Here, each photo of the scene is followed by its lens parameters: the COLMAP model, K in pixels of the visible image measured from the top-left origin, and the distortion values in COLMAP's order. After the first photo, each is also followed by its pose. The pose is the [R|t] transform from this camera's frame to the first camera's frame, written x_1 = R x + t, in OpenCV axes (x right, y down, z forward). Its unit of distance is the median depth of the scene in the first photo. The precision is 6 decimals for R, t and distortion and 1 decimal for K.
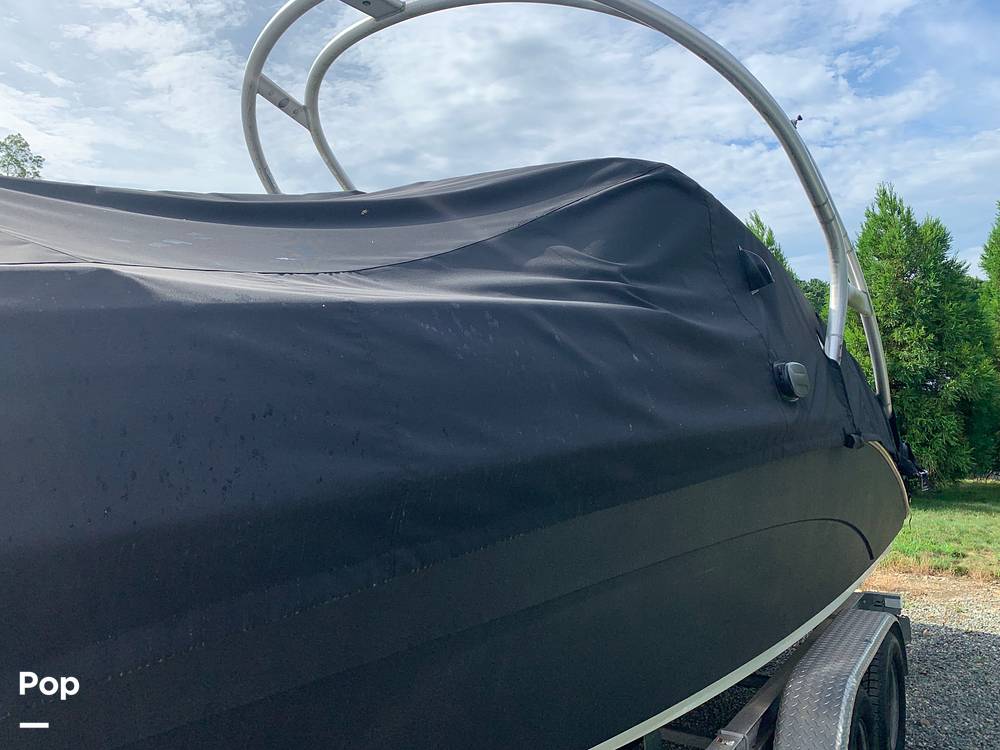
lens RADIAL K [[767.9, 0, 500.0], [0, 767.9, 375.0], [0, 0, 1]] dist [0.011741, 0.001624]
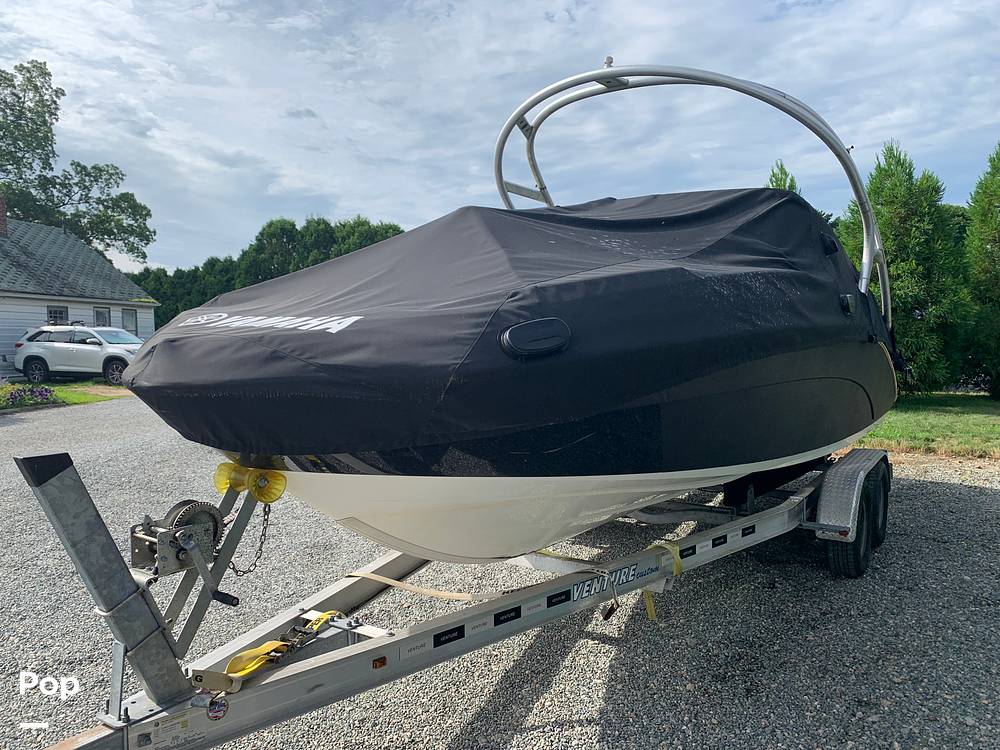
lens RADIAL K [[767.9, 0, 500.0], [0, 767.9, 375.0], [0, 0, 1]] dist [0.011741, 0.001624]
pose [[0.999761, 0.015206, 0.015729, -0.177329], [-0.016733, 0.994647, 0.101966, 0.000580], [-0.014094, -0.102205, 0.994664, -0.316923]]
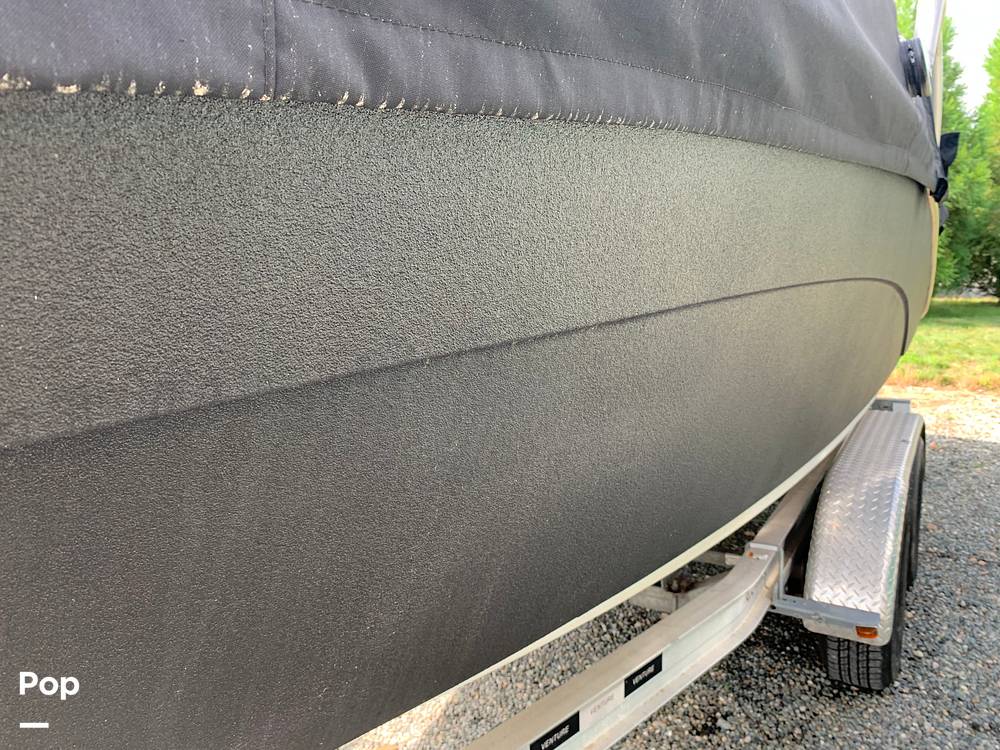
lens RADIAL K [[767.9, 0, 500.0], [0, 767.9, 375.0], [0, 0, 1]] dist [0.011741, 0.001624]
pose [[0.998407, -0.017051, 0.053789, -0.011063], [0.005436, 0.977880, 0.209097, 0.042969], [-0.056164, -0.208471, 0.976415, 0.095162]]
